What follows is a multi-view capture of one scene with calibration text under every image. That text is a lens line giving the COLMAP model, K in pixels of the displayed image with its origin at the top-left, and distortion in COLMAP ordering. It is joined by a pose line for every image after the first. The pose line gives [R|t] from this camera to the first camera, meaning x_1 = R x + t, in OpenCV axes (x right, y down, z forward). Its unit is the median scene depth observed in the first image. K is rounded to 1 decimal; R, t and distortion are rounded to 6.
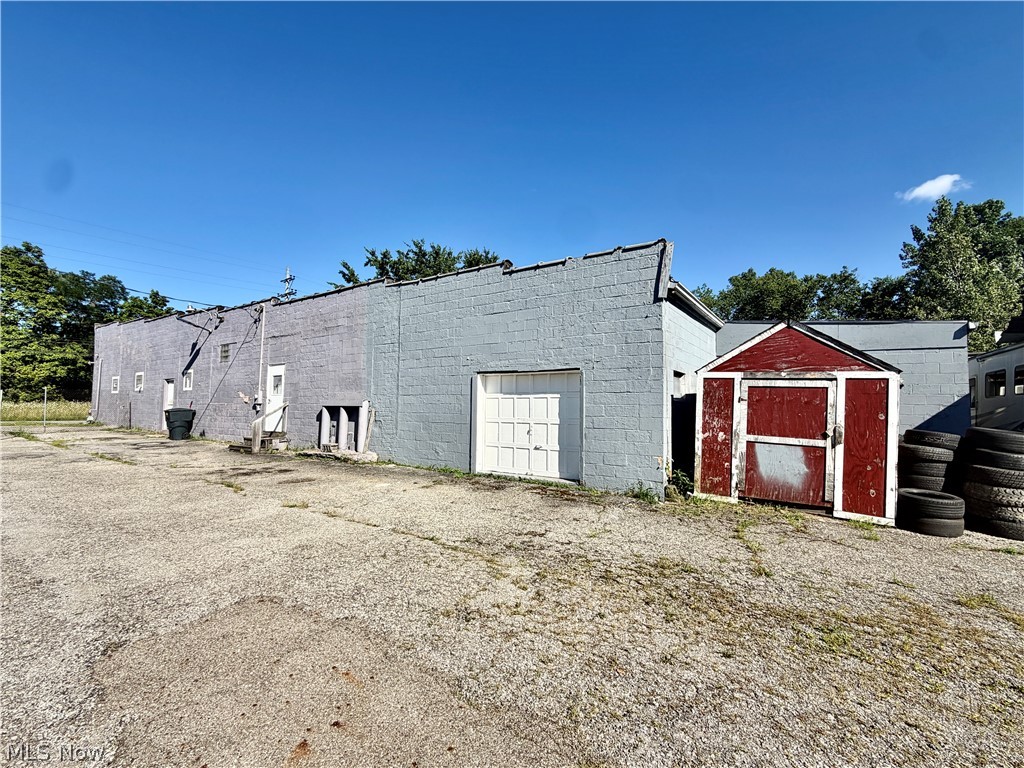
lens RADIAL K [[455.5, 0, 512.0], [0, 455.5, 384.0], [0, 0, 1]] dist [0.000323, 0.000060]
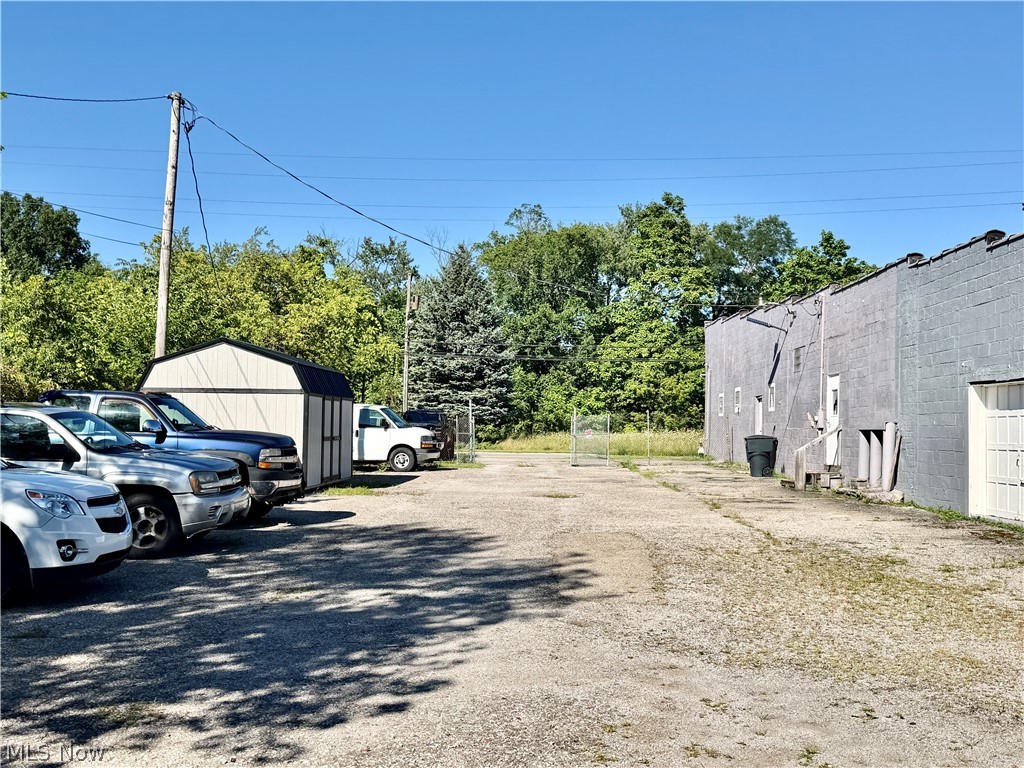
lens RADIAL K [[1133.2, 0, 512.0], [0, 1133.2, 384.0], [0, 0, 1]] dist [0.175594, -0.349239]
pose [[0.552583, -0.035104, -0.832719, 0.604465], [0.031711, 0.999275, -0.021083, -0.004397], [0.832855, -0.014756, 0.553295, -0.377586]]
